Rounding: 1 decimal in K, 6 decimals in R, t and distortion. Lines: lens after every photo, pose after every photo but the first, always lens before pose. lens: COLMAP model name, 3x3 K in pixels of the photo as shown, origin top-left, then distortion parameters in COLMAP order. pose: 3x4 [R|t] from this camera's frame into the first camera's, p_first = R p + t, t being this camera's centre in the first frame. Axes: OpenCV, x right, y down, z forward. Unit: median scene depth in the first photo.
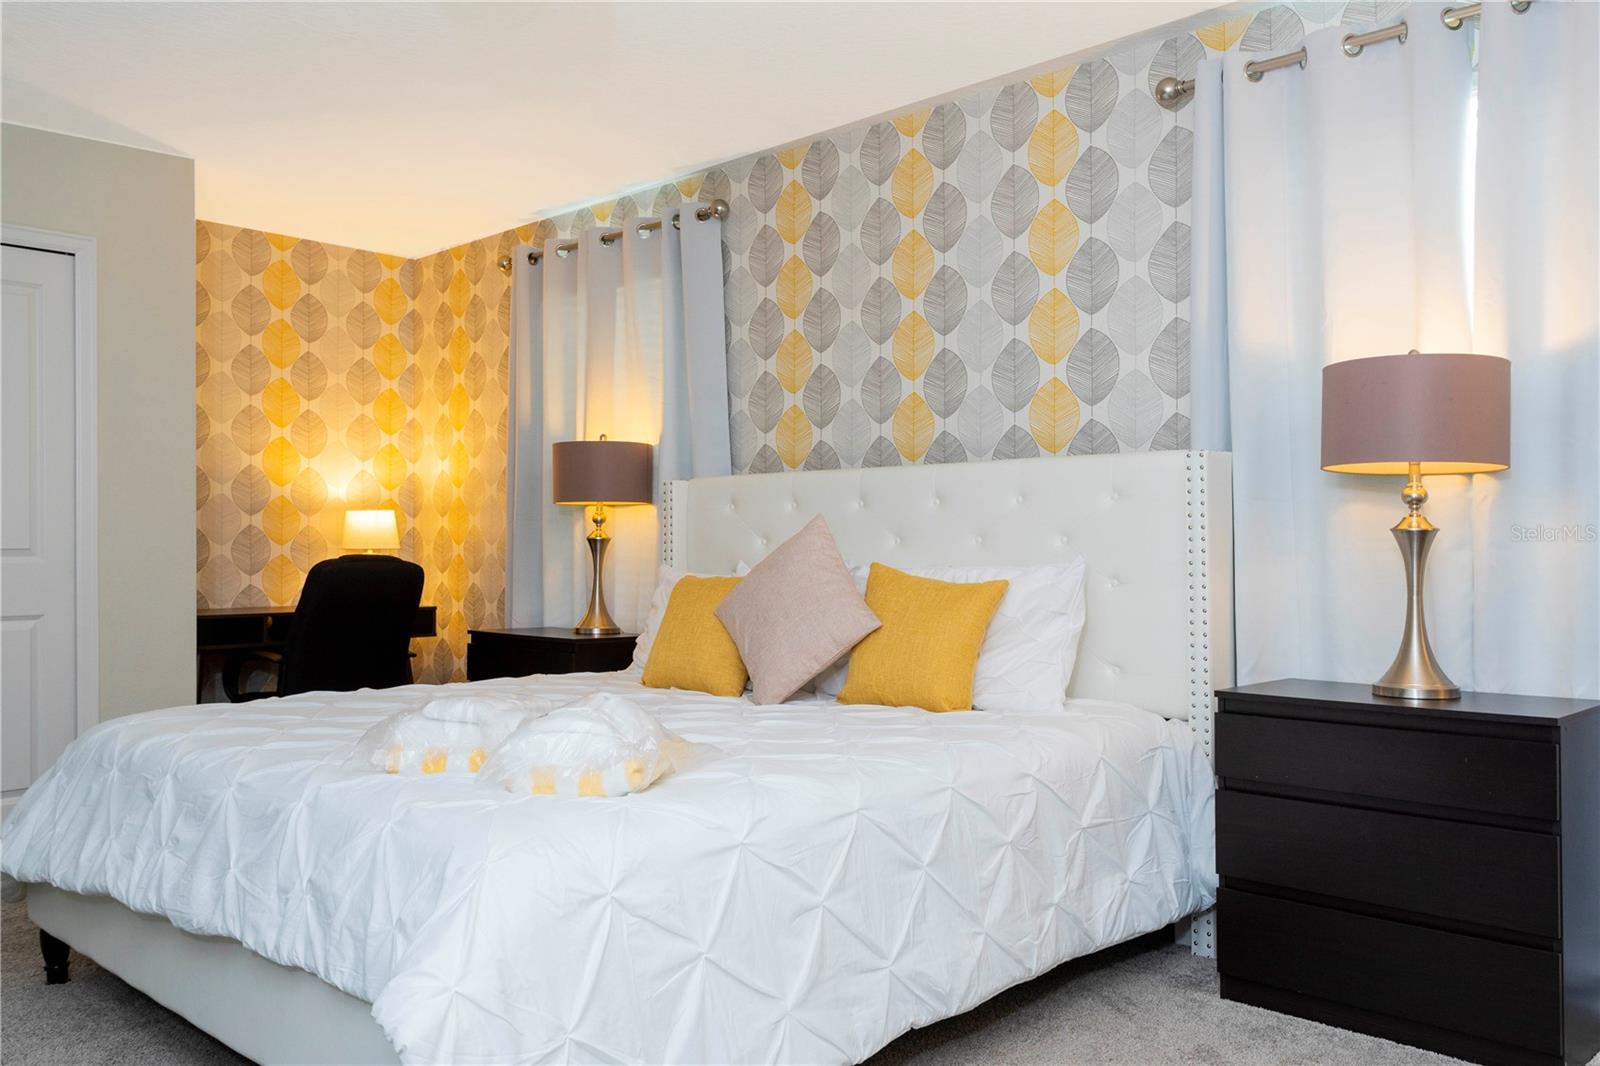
lens RADIAL K [[1316.4, 0, 799.5], [0, 1316.4, 531.3], [0, 0, 1]] dist [0.016147, 0.001629]
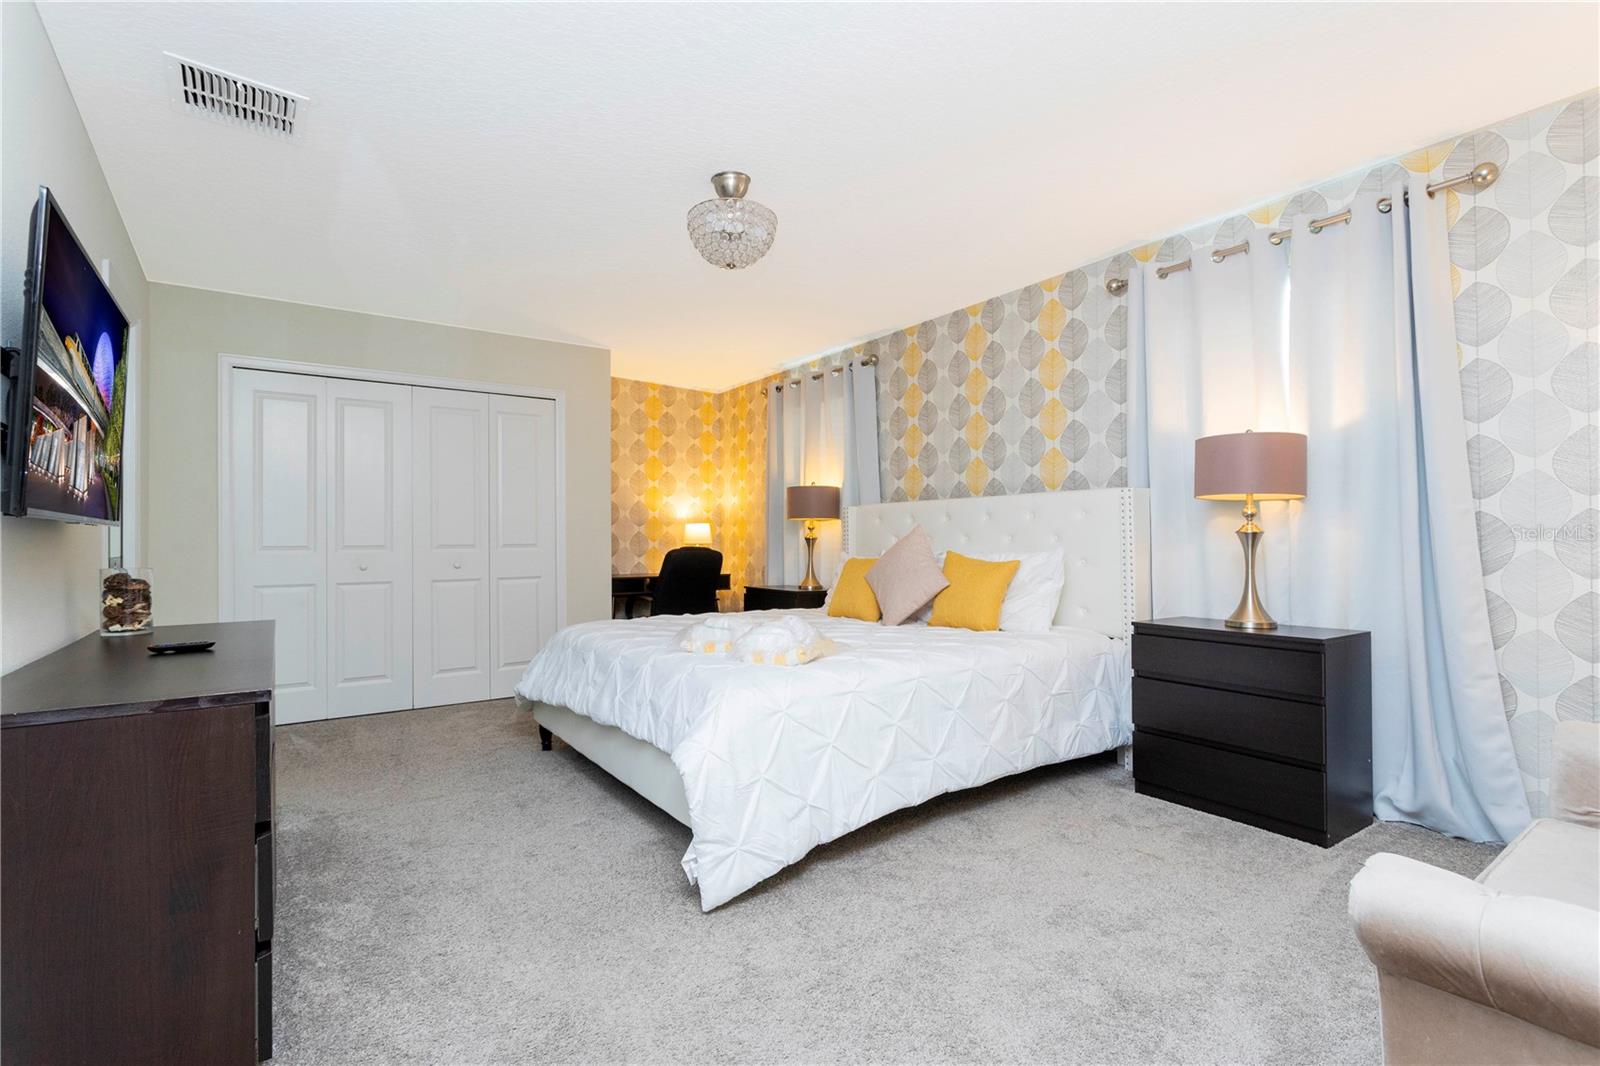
lens RADIAL K [[759.3, 0, 798.2], [0, 759.3, 533.5], [0, 0, 1]] dist [-0.005816, 0.001284]
pose [[0.979928, -0.003809, -0.199317, 0.044822], [0.003809, 0.999993, -0.000383, -0.000626], [0.199317, -0.000384, 0.979935, -0.061340]]
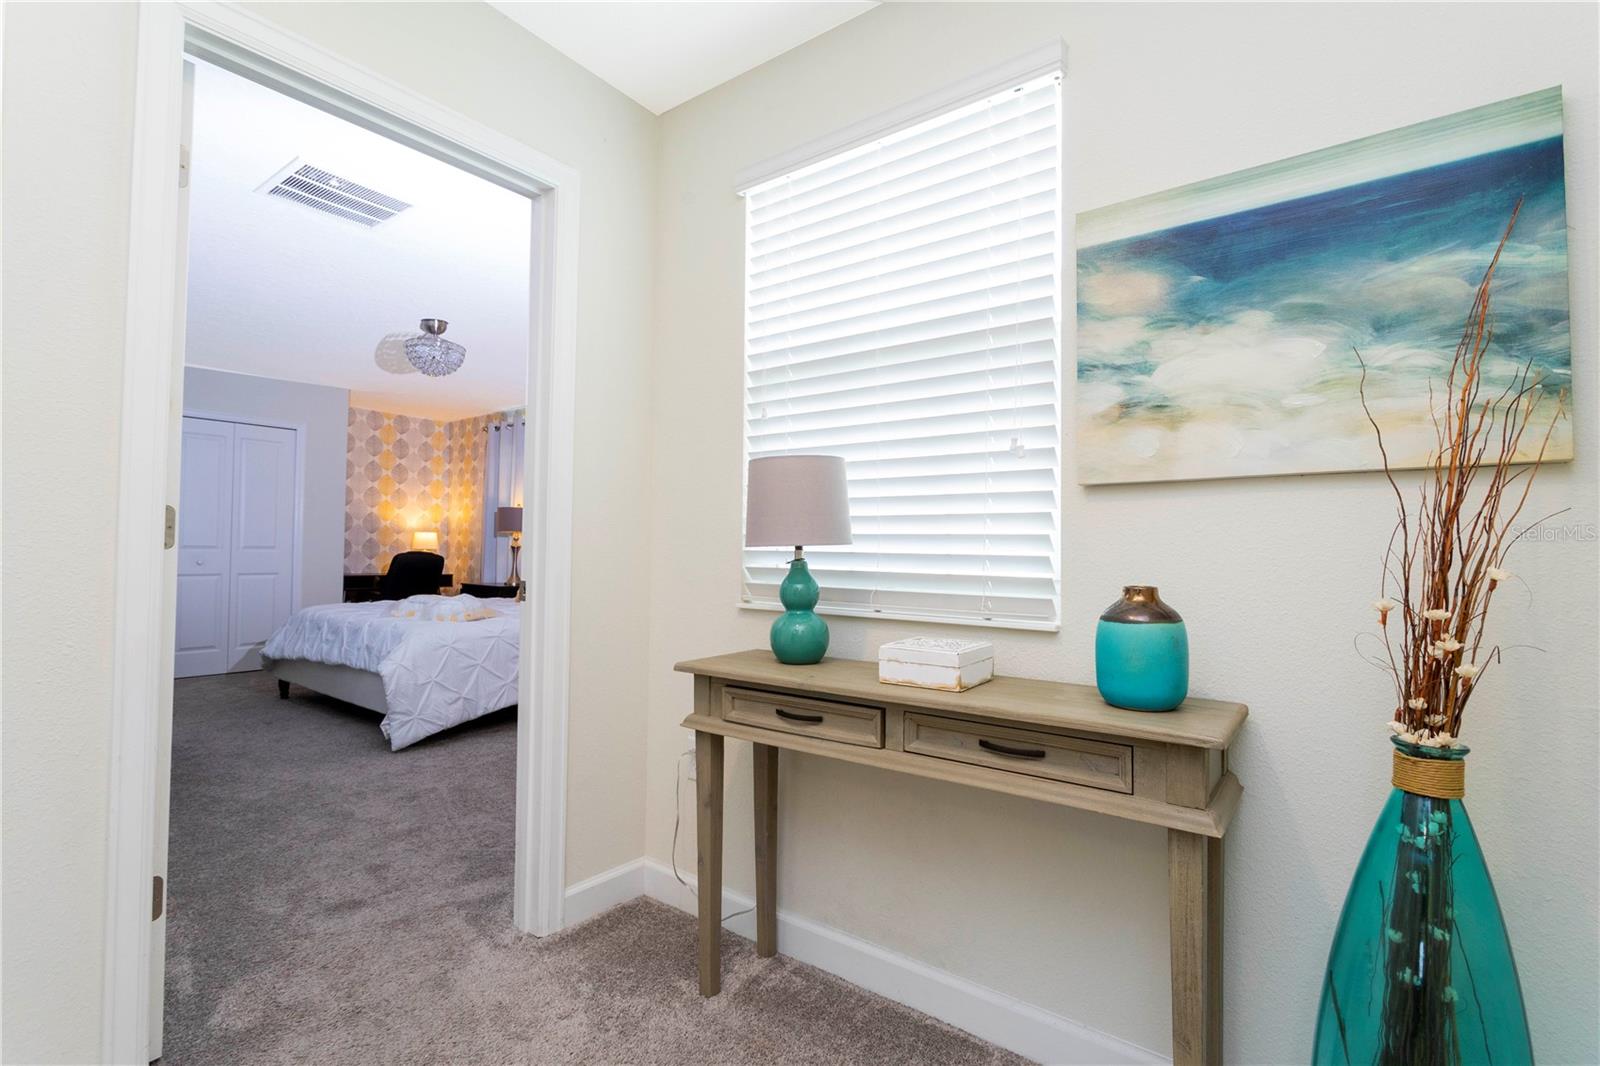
lens RADIAL K [[759.3, 0, 799.1], [0, 759.3, 529.5], [0, 0, 1]] dist [-0.005816, 0.001284]
pose [[0.995149, 0.021552, 0.095990, 0.236987], [-0.019623, 0.999587, -0.021001, -0.006808], [-0.096403, 0.019015, 0.995161, -0.460796]]
